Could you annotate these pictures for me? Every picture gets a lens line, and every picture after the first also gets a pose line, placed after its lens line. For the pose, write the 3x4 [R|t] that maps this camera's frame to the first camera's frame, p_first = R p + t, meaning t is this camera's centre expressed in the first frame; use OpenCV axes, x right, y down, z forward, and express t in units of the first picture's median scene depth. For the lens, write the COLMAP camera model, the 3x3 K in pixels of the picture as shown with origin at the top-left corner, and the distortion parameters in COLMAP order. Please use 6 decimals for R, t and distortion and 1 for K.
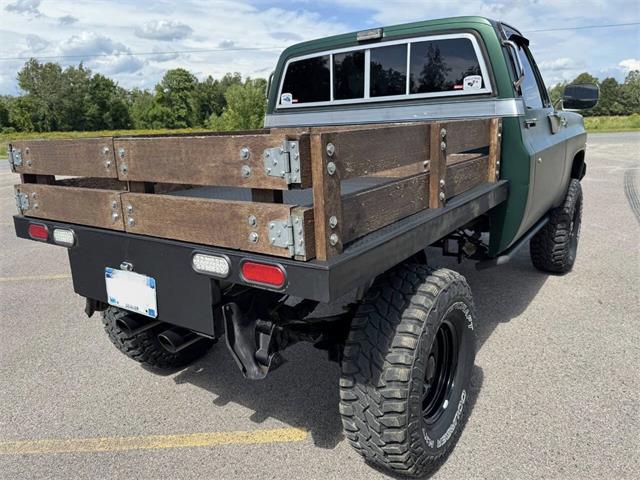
lens RADIAL K [[460.9, 0, 314.1], [0, 460.9, 238.7], [0, 0, 1]] dist [0.056717, -0.072247]
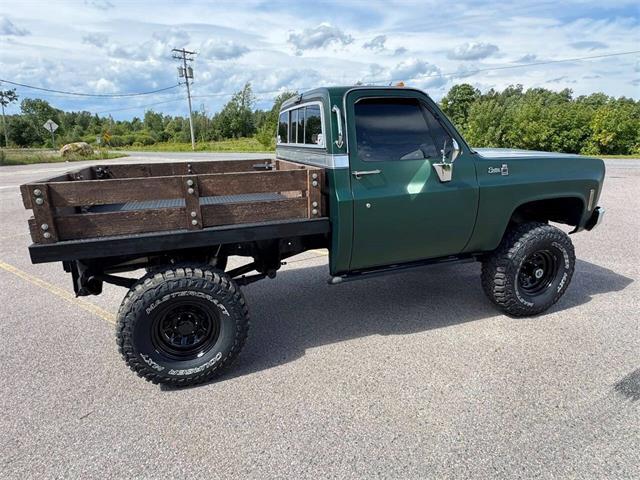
lens RADIAL K [[369.1, 0, 320.5], [0, 369.1, 237.7], [0, 0, 1]] dist [-0.004874, -0.000793]
pose [[0.813178, 0.180036, -0.553469, 0.969476], [-0.155854, 0.983583, 0.090960, -0.162824], [0.560759, 0.012294, 0.827888, 0.158514]]
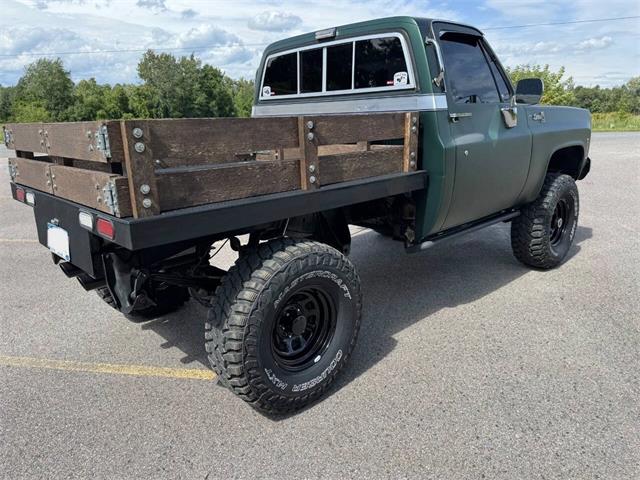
lens RADIAL K [[456.0, 0, 320.0], [0, 456.0, 240.0], [0, 0, 1]] dist [0.115175, -0.180308]
pose [[0.981747, 0.064059, -0.179078, 0.378139], [-0.059771, 0.997784, 0.029244, 0.018854], [0.180554, -0.018006, 0.983400, -0.099229]]
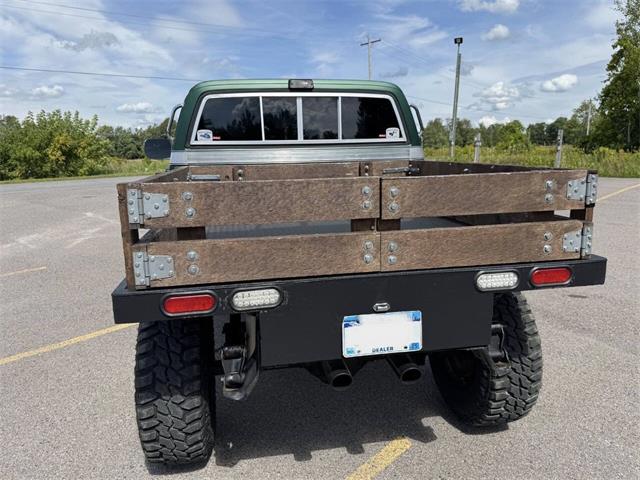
lens RADIAL K [[460.9, 0, 314.1], [0, 460.9, 238.7], [0, 0, 1]] dist [0.056717, -0.072247]
pose [[0.711536, -0.104031, 0.694906, -0.759705], [0.159350, 0.987102, -0.015389, -0.058523], [-0.684342, 0.121683, 0.718936, 0.255718]]
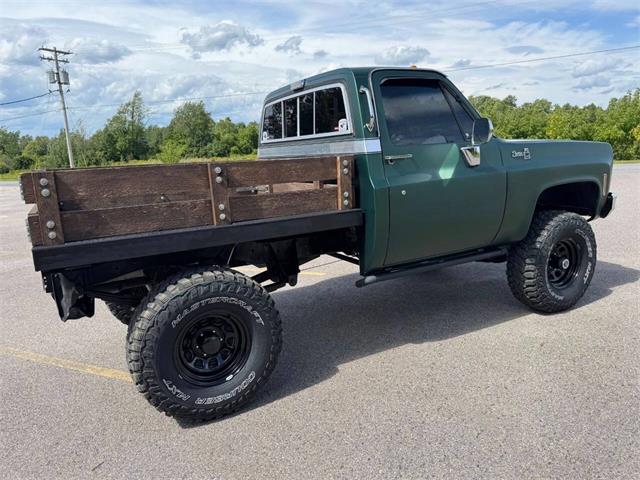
lens RADIAL K [[456.0, 0, 320.0], [0, 456.0, 240.0], [0, 0, 1]] dist [0.115175, -0.180308]
pose [[0.903673, 0.078694, -0.420931, 0.809710], [-0.093752, 0.995480, -0.015165, -0.023078], [0.417835, 0.053168, 0.906966, -0.061448]]
